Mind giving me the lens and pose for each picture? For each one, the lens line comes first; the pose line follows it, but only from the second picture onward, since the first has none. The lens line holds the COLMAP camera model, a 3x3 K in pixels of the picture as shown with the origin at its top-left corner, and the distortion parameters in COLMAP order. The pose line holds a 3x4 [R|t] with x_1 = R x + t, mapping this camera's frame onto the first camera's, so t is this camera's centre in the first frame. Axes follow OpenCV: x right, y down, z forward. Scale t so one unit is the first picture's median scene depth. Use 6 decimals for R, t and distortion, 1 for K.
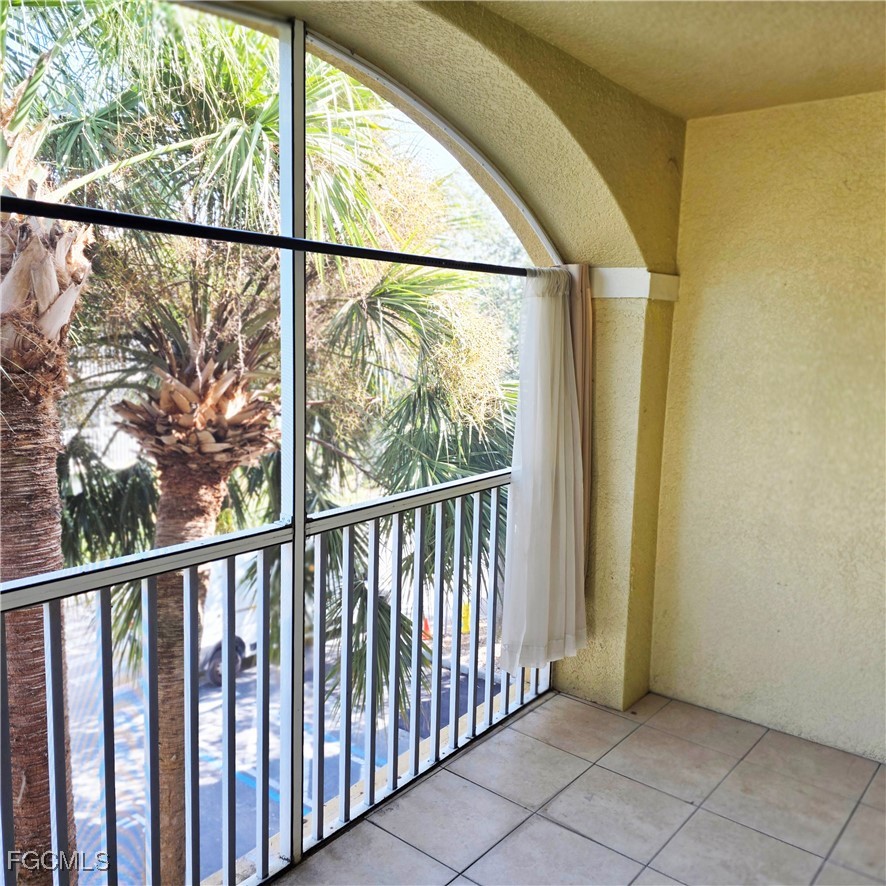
lens RADIAL K [[784.6, 0, 443.3], [0, 784.6, 442.8], [0, 0, 1]] dist [0.003734, 0.000971]
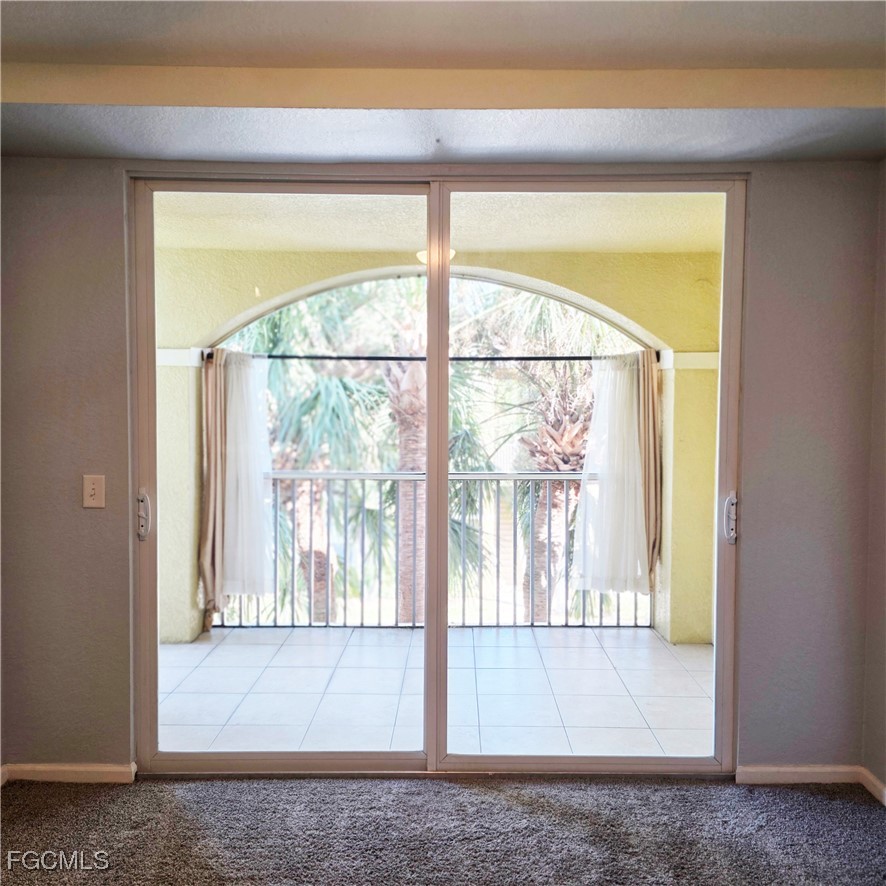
lens RADIAL K [[784.6, 0, 443.8], [0, 784.6, 440.7], [0, 0, 1]] dist [0.003734, 0.000971]
pose [[0.632550, 0.029373, -0.773962, 1.013901], [-0.103005, 0.993594, -0.046476, 0.065855], [0.767640, 0.109121, 0.631524, -0.298552]]
